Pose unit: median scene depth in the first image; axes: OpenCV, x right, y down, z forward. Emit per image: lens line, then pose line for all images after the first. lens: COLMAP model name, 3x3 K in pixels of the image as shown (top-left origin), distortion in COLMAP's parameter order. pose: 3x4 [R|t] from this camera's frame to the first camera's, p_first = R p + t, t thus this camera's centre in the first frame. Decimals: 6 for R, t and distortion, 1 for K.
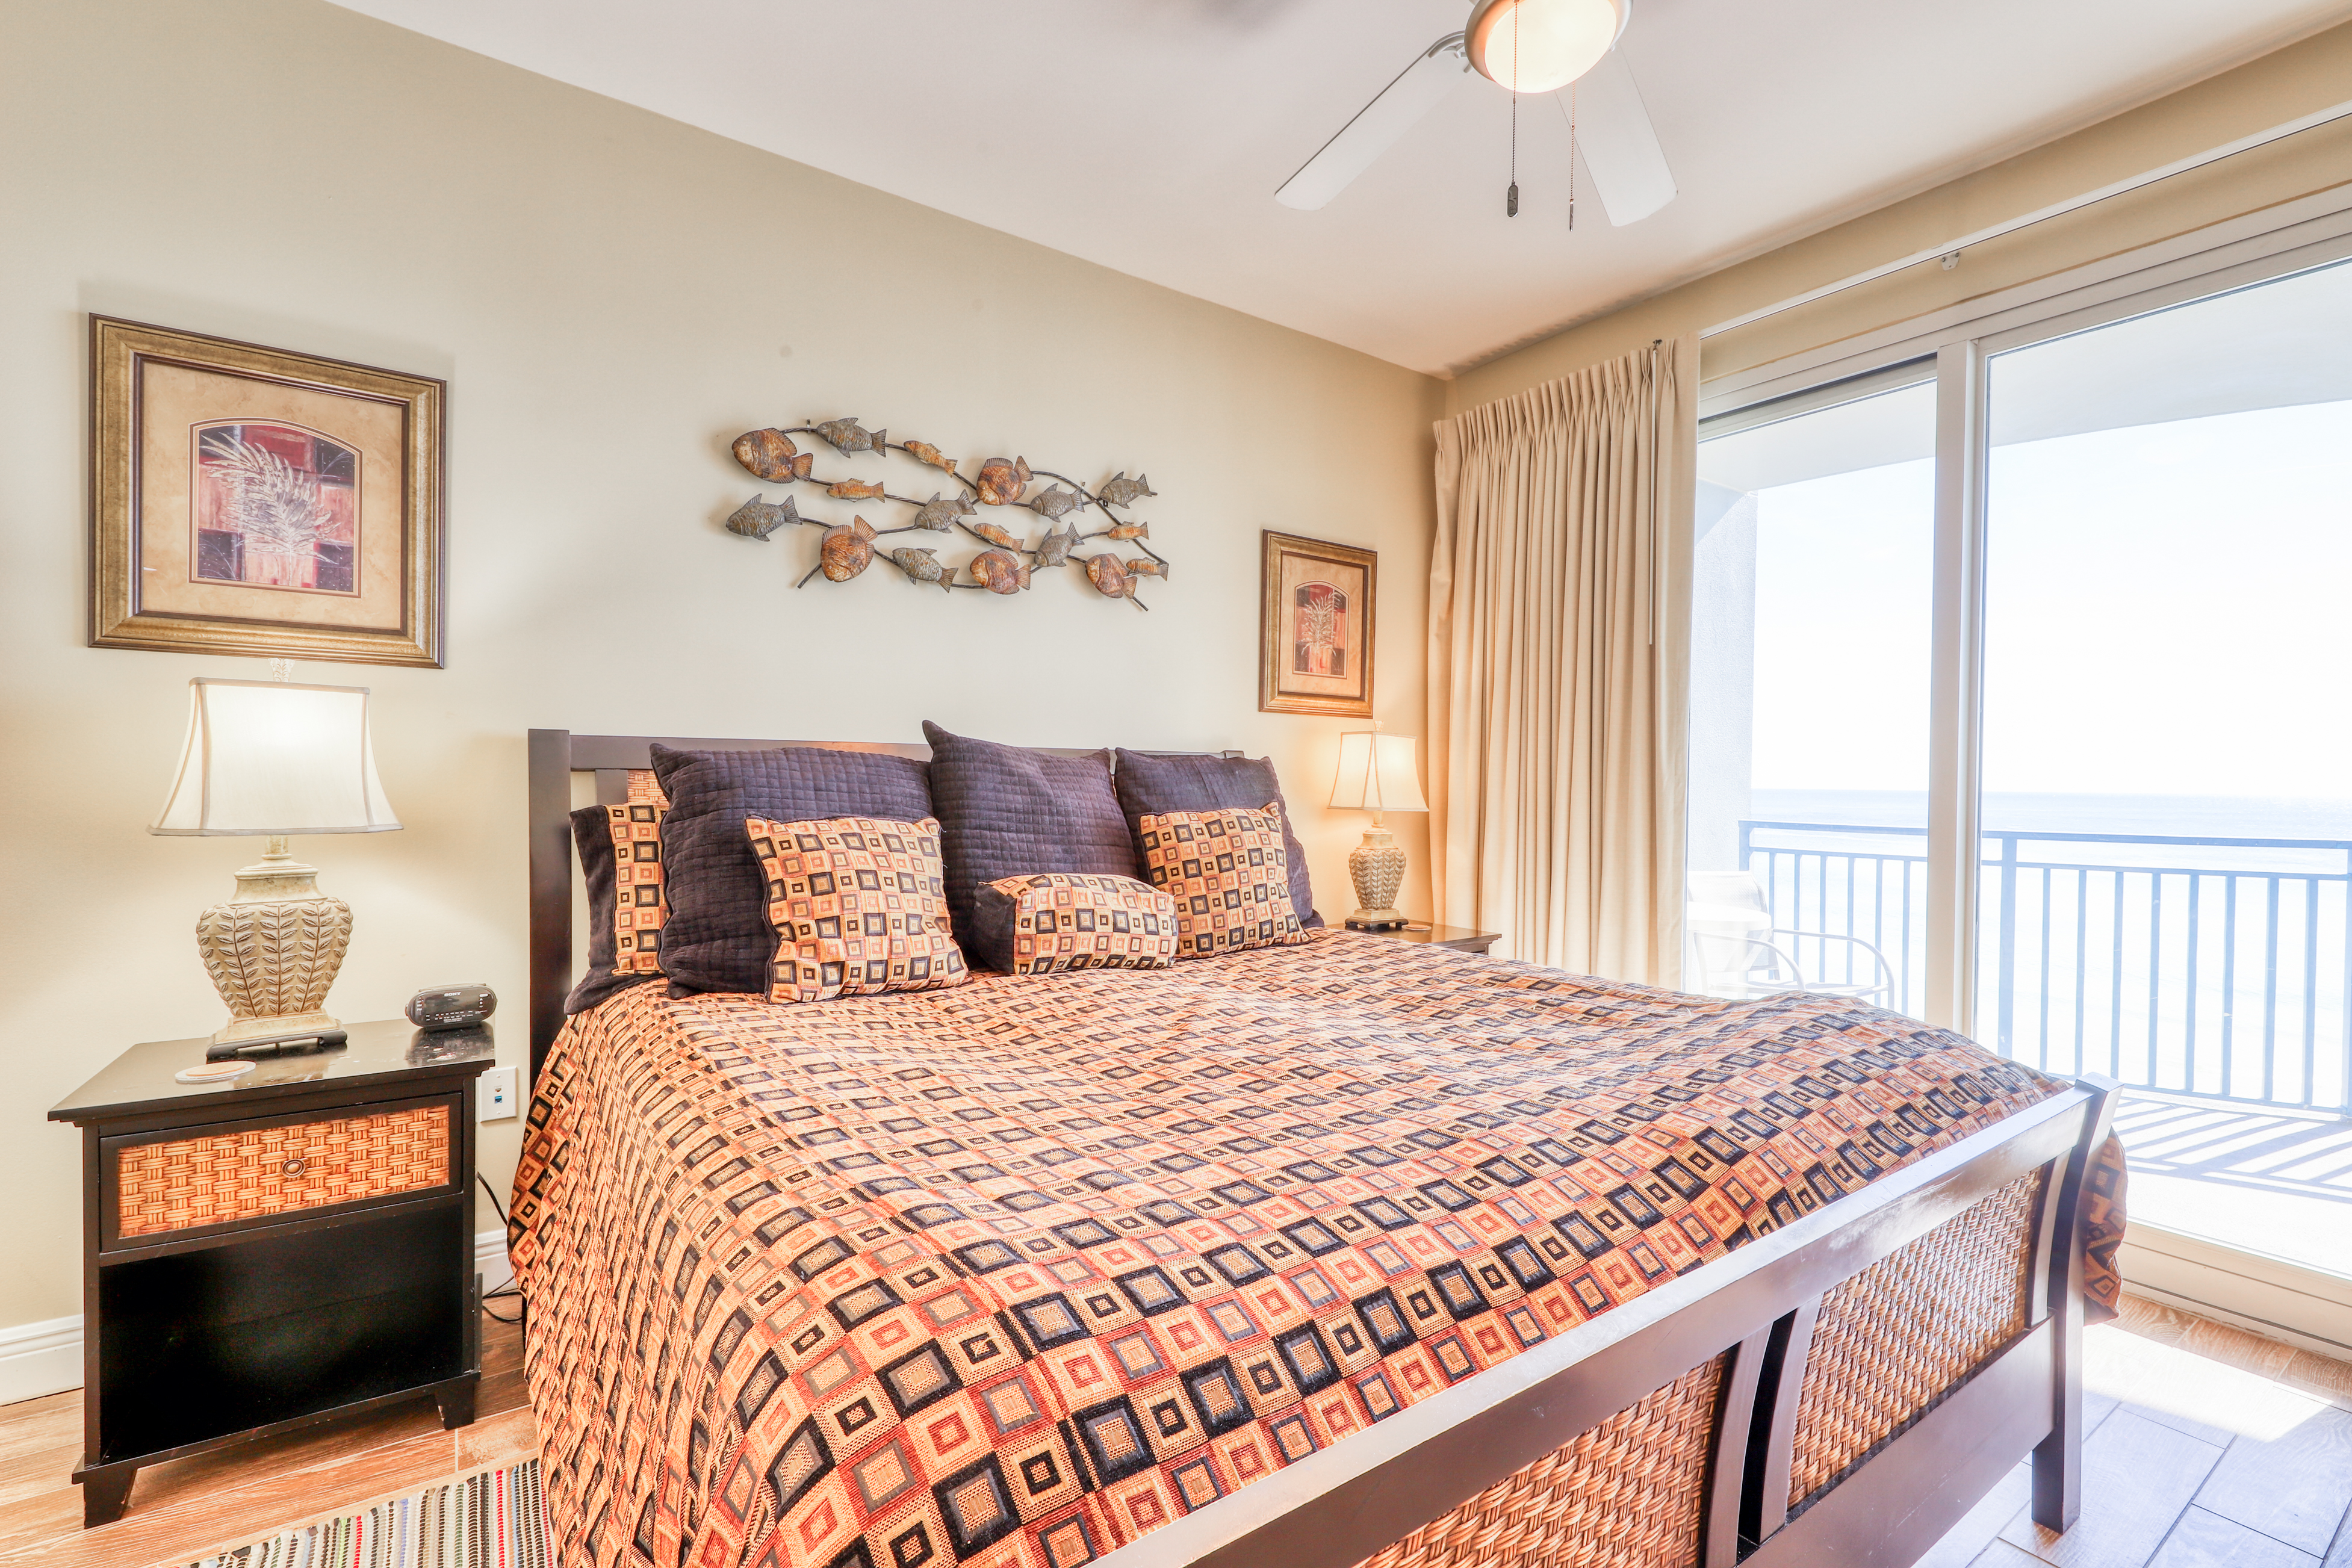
lens RADIAL K [[1016.1, 0, 1172.2], [0, 1016.1, 793.9], [0, 0, 1]] dist [0.000873, 0.000116]
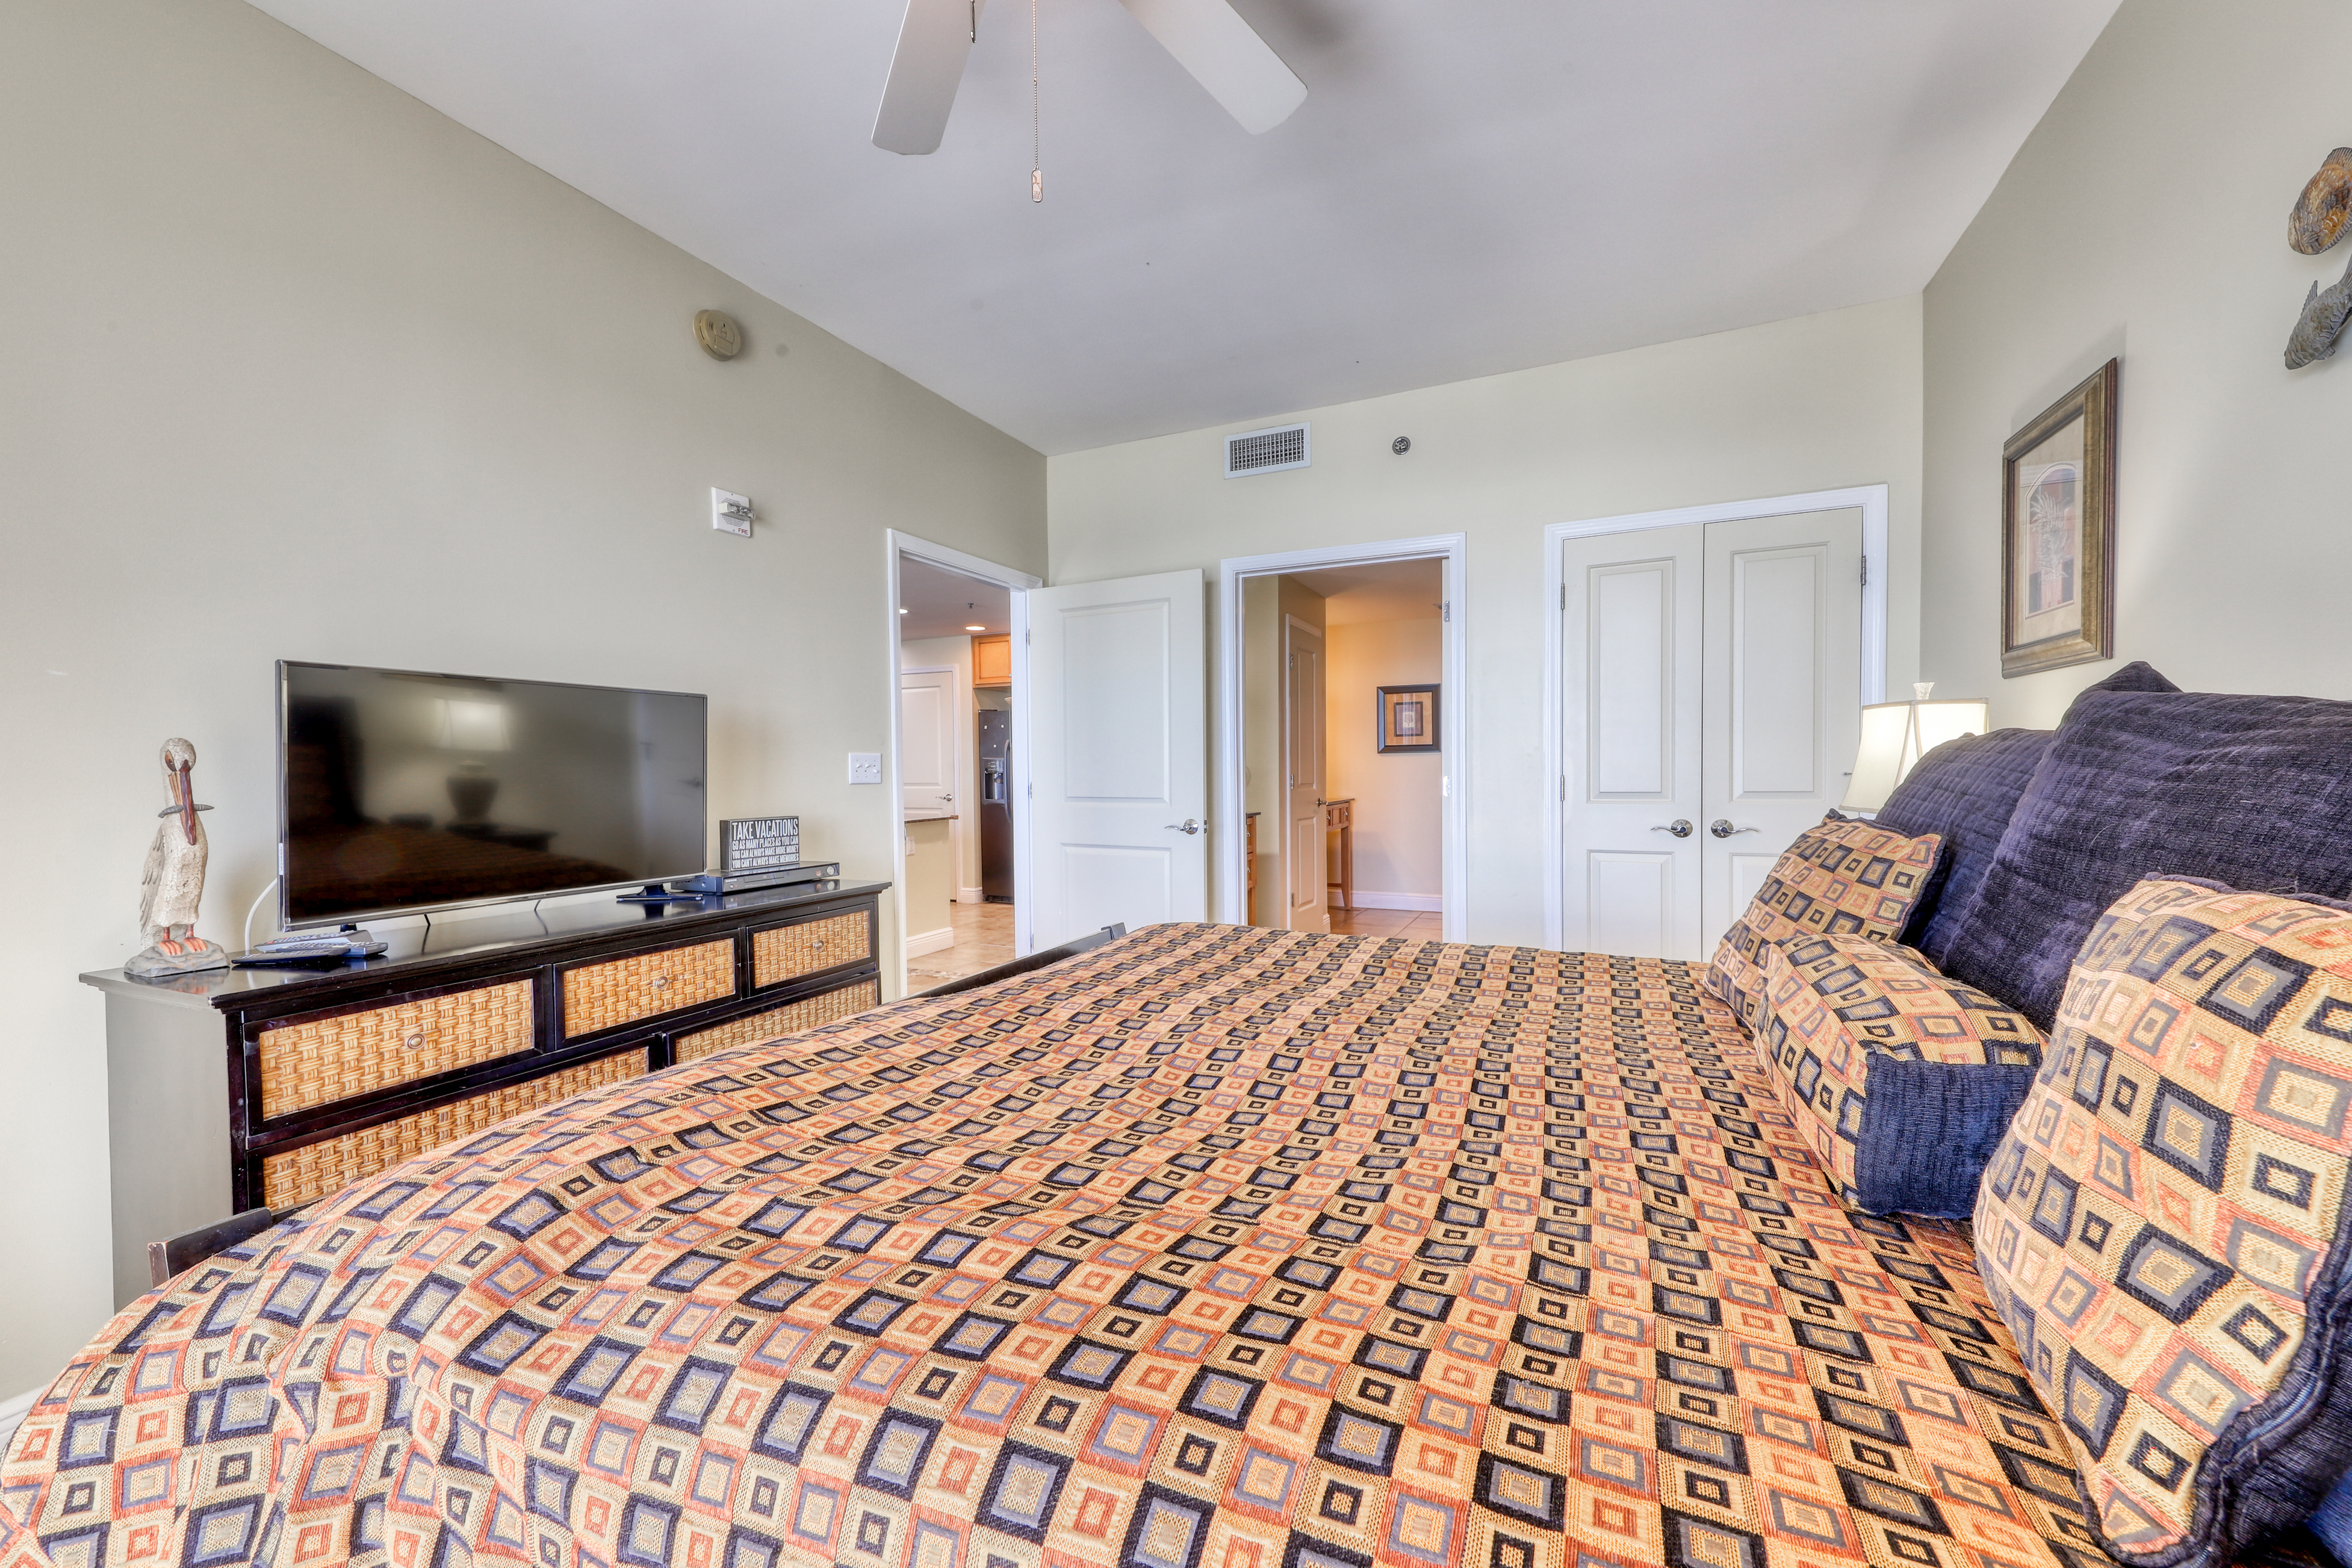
lens RADIAL K [[900.7, 0, 1173.4], [0, 900.7, 800.6], [0, 0, 1]] dist [-0.000285, -0.000112]
pose [[-0.867645, 0.015039, -0.496956, 0.384970], [-0.006444, 0.999118, 0.041486, -0.015509], [0.497142, 0.039197, -0.866783, 1.056540]]
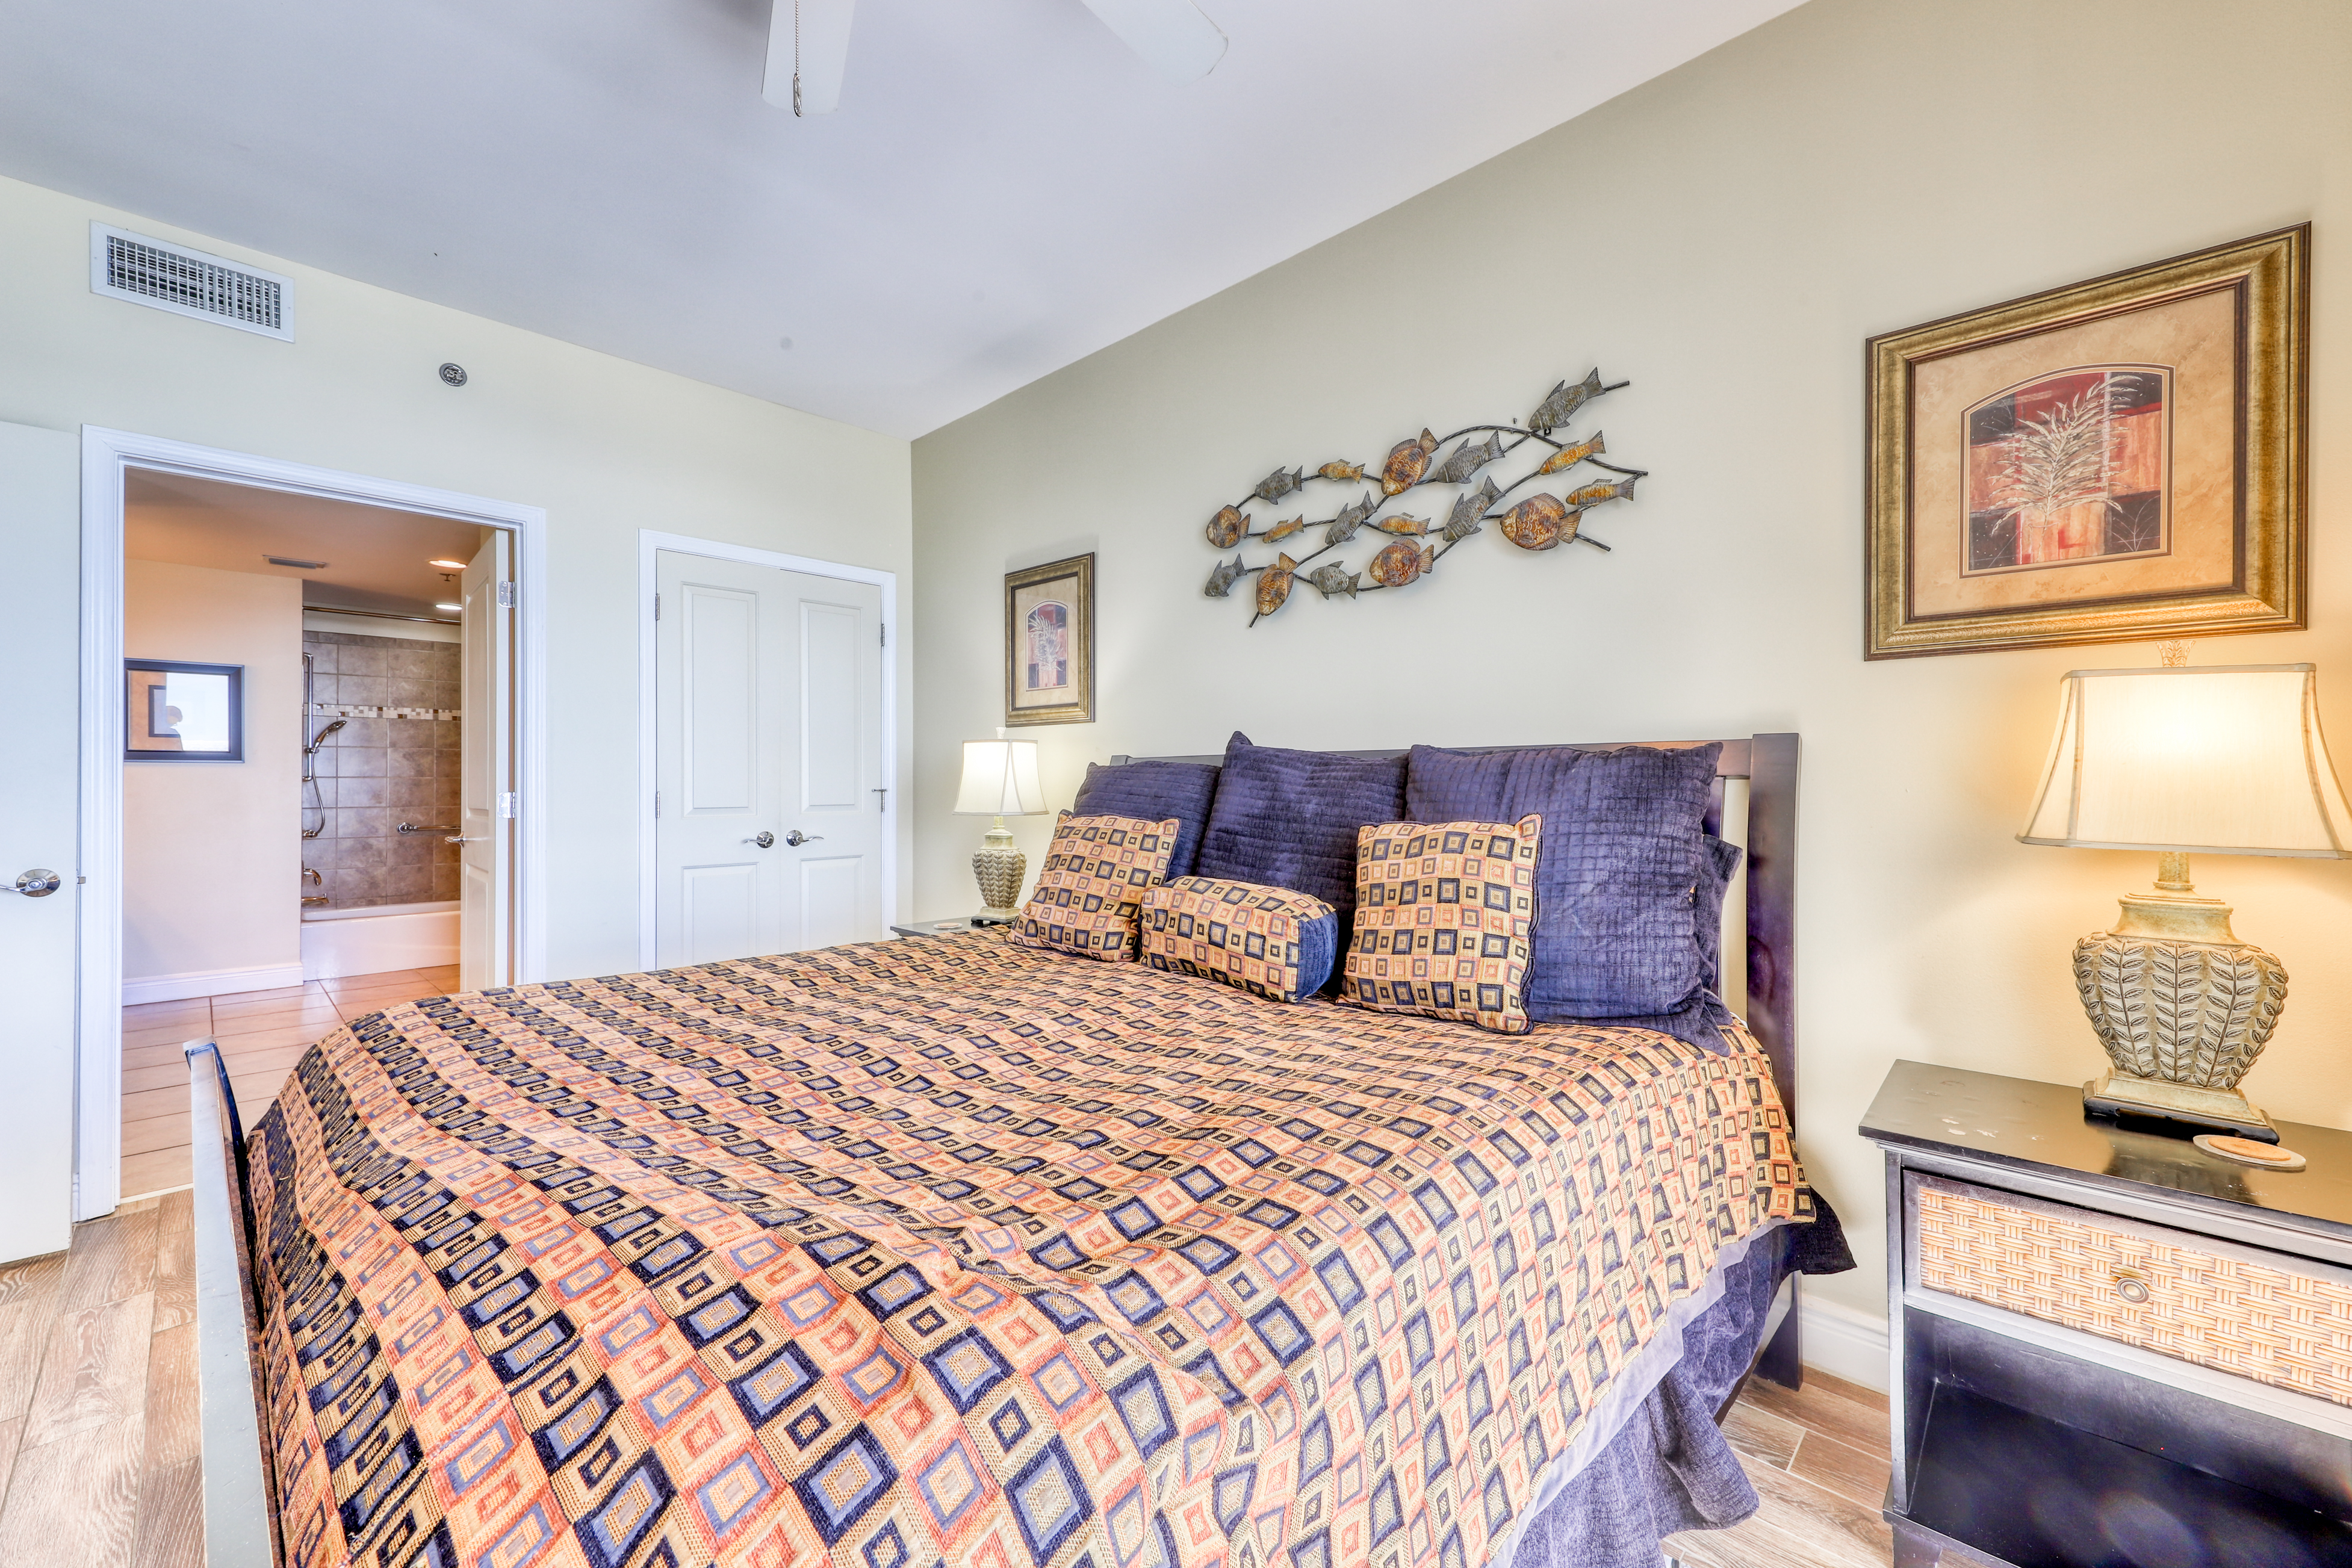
lens RADIAL K [[925.9, 0, 1176.0], [0, 925.9, 784.0], [0, 0, 1]] dist [0.008006, -0.000287]
pose [[0.204663, -0.008272, -0.978798, 0.660564], [-0.009098, 0.999905, -0.010352, -0.004283], [0.978790, 0.011024, 0.204568, 0.662709]]
